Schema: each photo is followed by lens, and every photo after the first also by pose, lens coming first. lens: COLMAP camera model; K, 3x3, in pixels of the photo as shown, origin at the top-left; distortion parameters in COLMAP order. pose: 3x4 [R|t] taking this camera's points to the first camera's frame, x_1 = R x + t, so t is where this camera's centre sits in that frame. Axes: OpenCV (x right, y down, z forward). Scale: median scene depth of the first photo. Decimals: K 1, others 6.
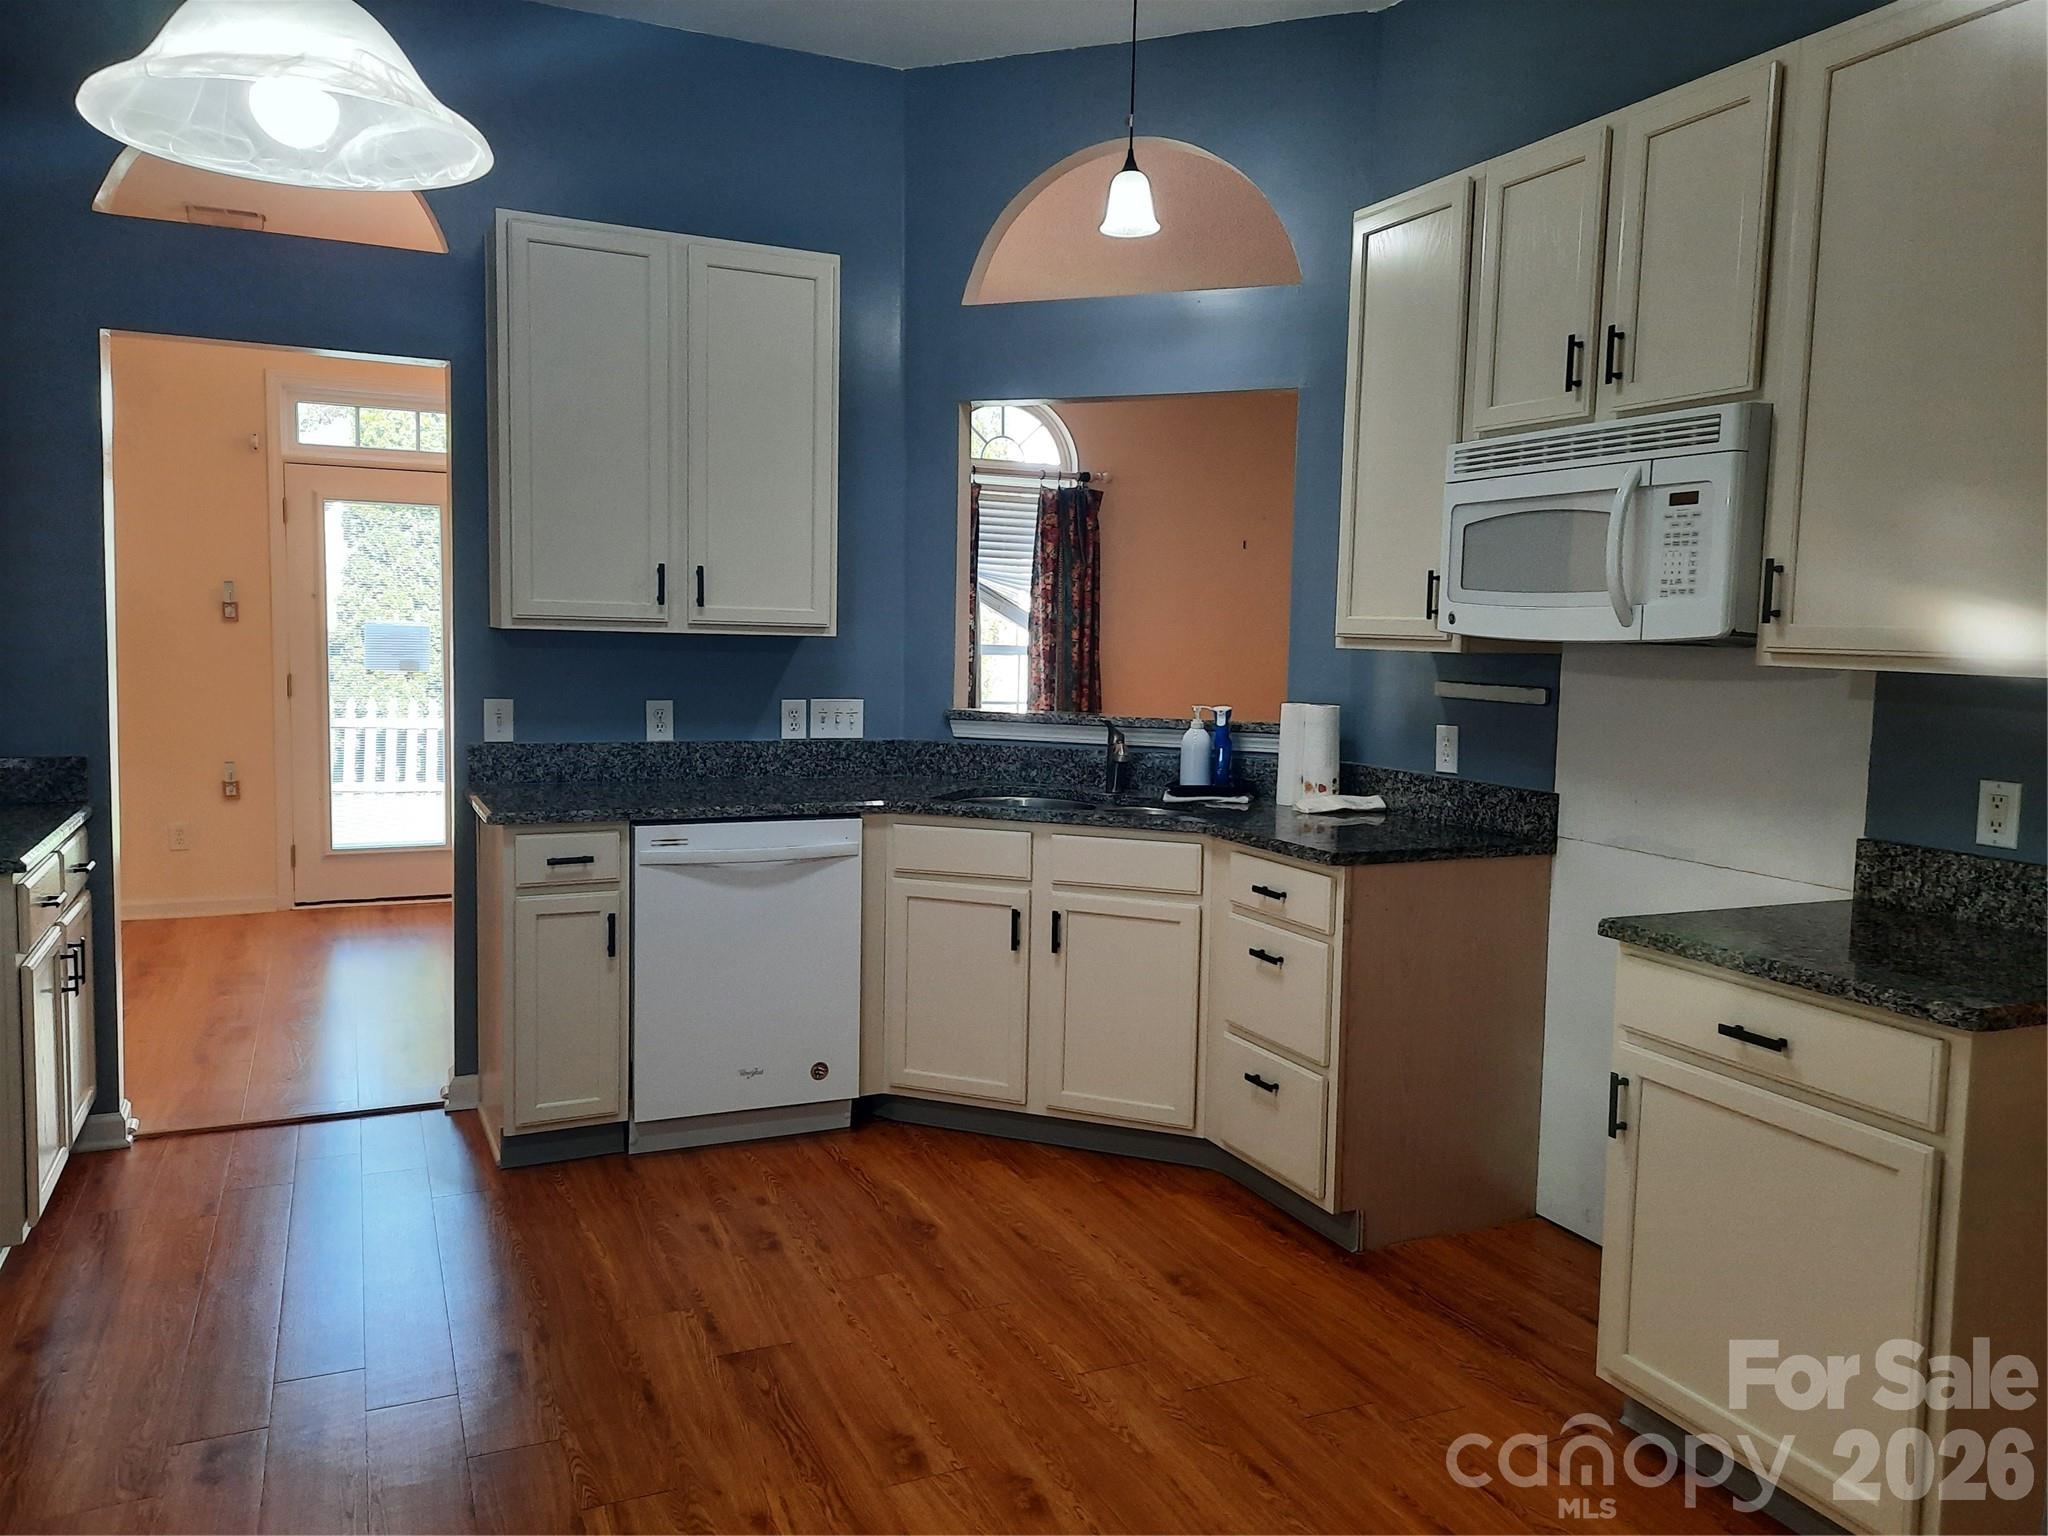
lens RADIAL K [[1487.8, 0, 1012.5], [0, 1487.8, 766.3], [0, 0, 1]] dist [0.065404, -0.031662]
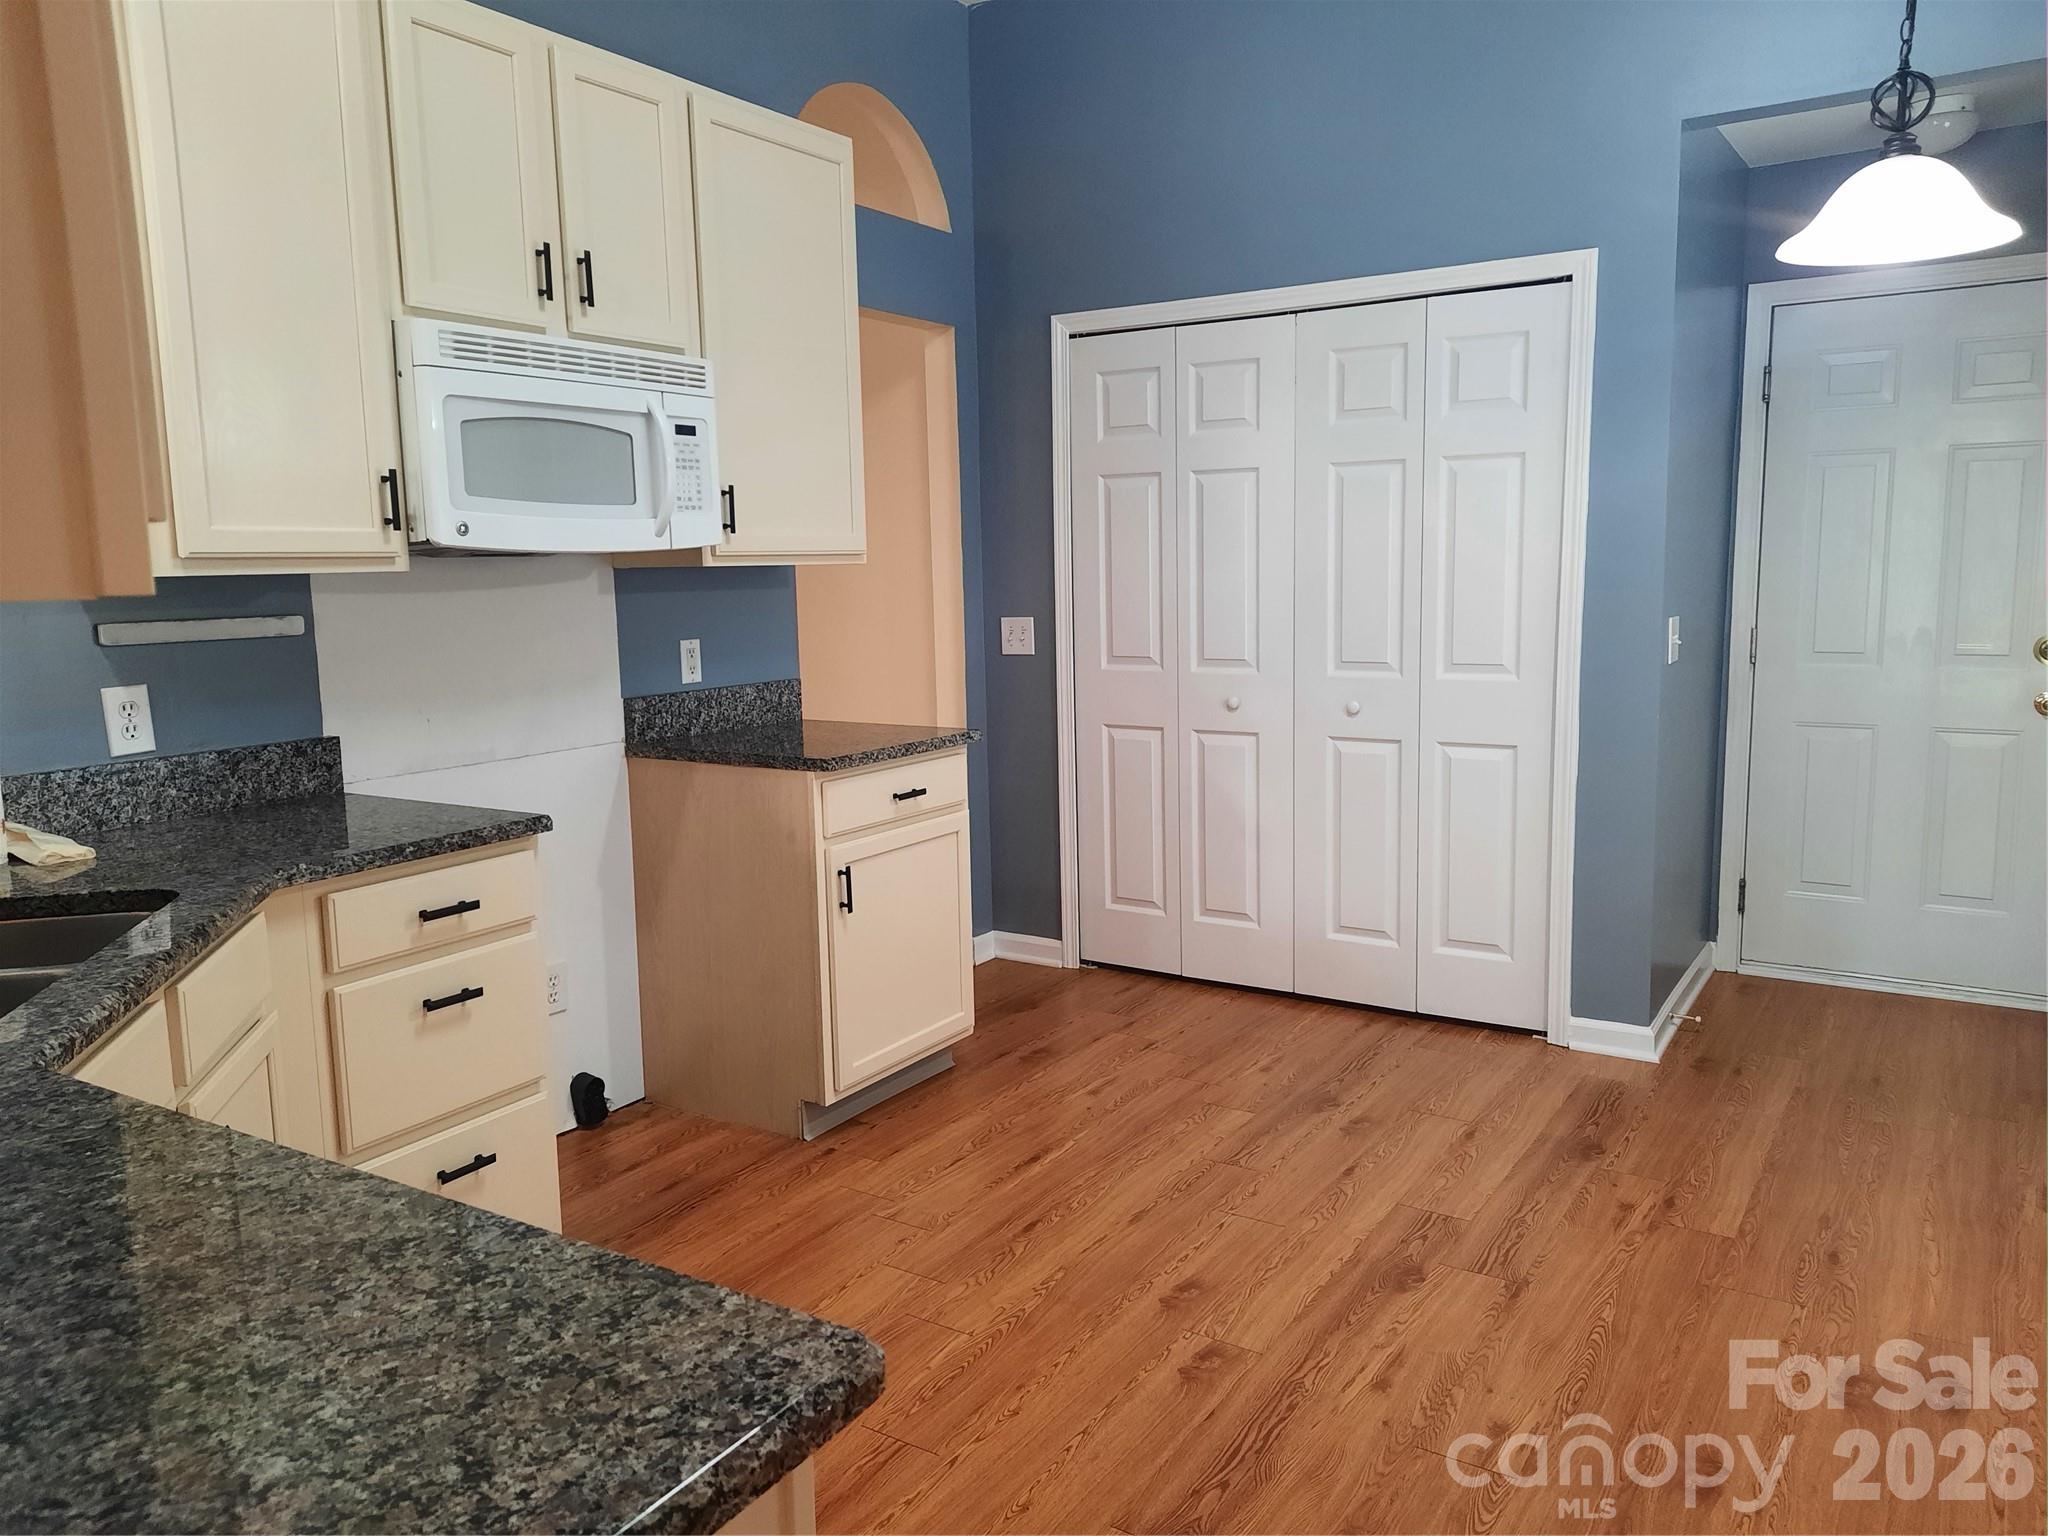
lens RADIAL K [[1487.8, 0, 1011.4], [0, 1487.8, 763.4], [0, 0, 1]] dist [0.065404, -0.031662]
pose [[-0.540978, -0.130972, 0.830776, -0.561418], [0.088566, 0.973436, 0.211134, -0.113119], [-0.836361, 0.187797, -0.515008, 1.111873]]
